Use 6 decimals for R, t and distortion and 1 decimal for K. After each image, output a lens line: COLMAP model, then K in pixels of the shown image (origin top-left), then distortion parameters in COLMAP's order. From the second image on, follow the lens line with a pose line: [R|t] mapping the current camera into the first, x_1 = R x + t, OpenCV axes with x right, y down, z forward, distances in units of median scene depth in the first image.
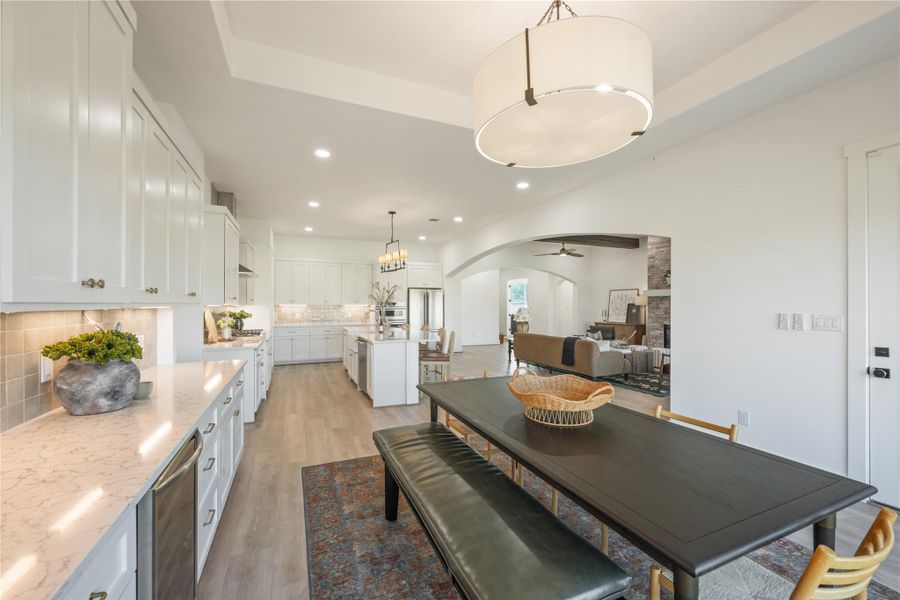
lens RADIAL K [[361.8, 0, 451.6], [0, 361.8, 303.8], [0, 0, 1]] dist [0.000622, 0.000083]
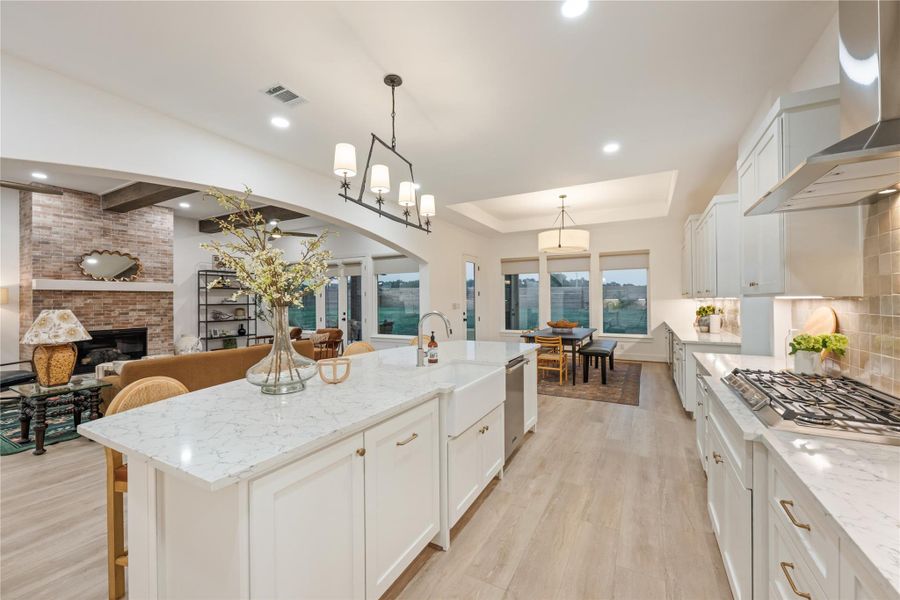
lens RADIAL K [[356.6, 0, 449.7], [0, 356.6, 298.3], [0, 0, 1]] dist [0.000203, 0.000012]
pose [[-0.609543, 0.009368, 0.792698, -0.364557], [0.006355, 0.999956, -0.006932, 0.003097], [-0.792728, 0.000812, -0.609575, 0.825430]]
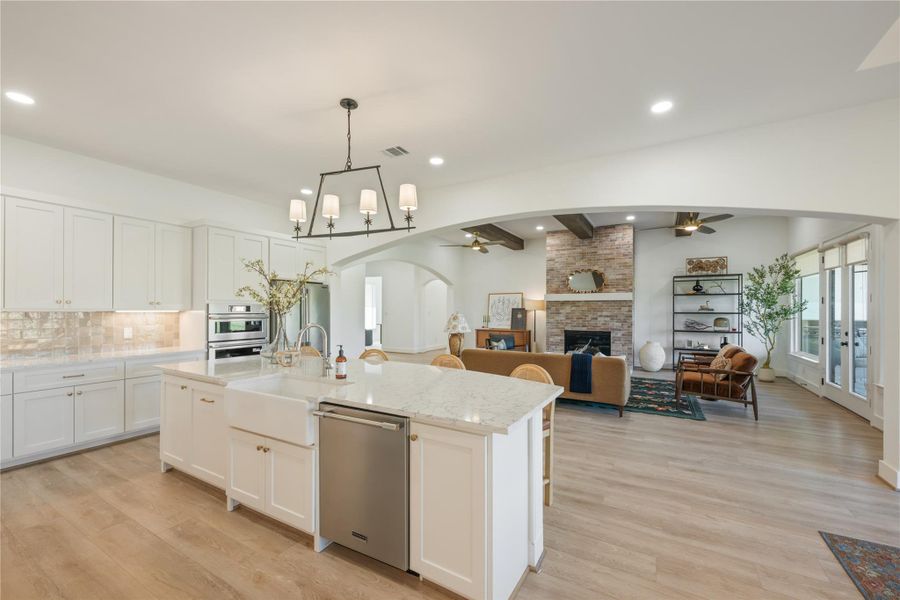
lens RADIAL K [[364.2, 0, 453.8], [0, 364.2, 308.2], [0, 0, 1]] dist [-0.000409, 0.000188]
pose [[0.802040, 0.001847, 0.597268, -0.225282], [-0.002676, 0.999996, 0.000501, -0.000924], [-0.597265, -0.002000, 0.802042, 0.387546]]
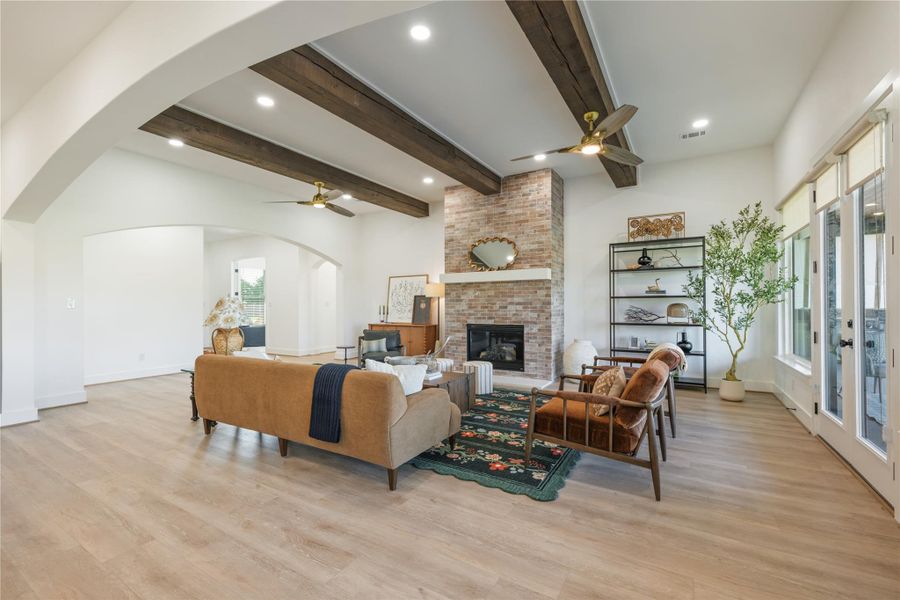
lens RADIAL K [[385.6, 0, 451.7], [0, 385.6, 302.1], [0, 0, 1]] dist [0.000738, -0.000007]
pose [[0.815822, -0.001105, 0.578302, 0.134450], [0.004768, 0.999977, -0.004815, 0.018527], [-0.578283, 0.006686, 0.815809, 0.407316]]
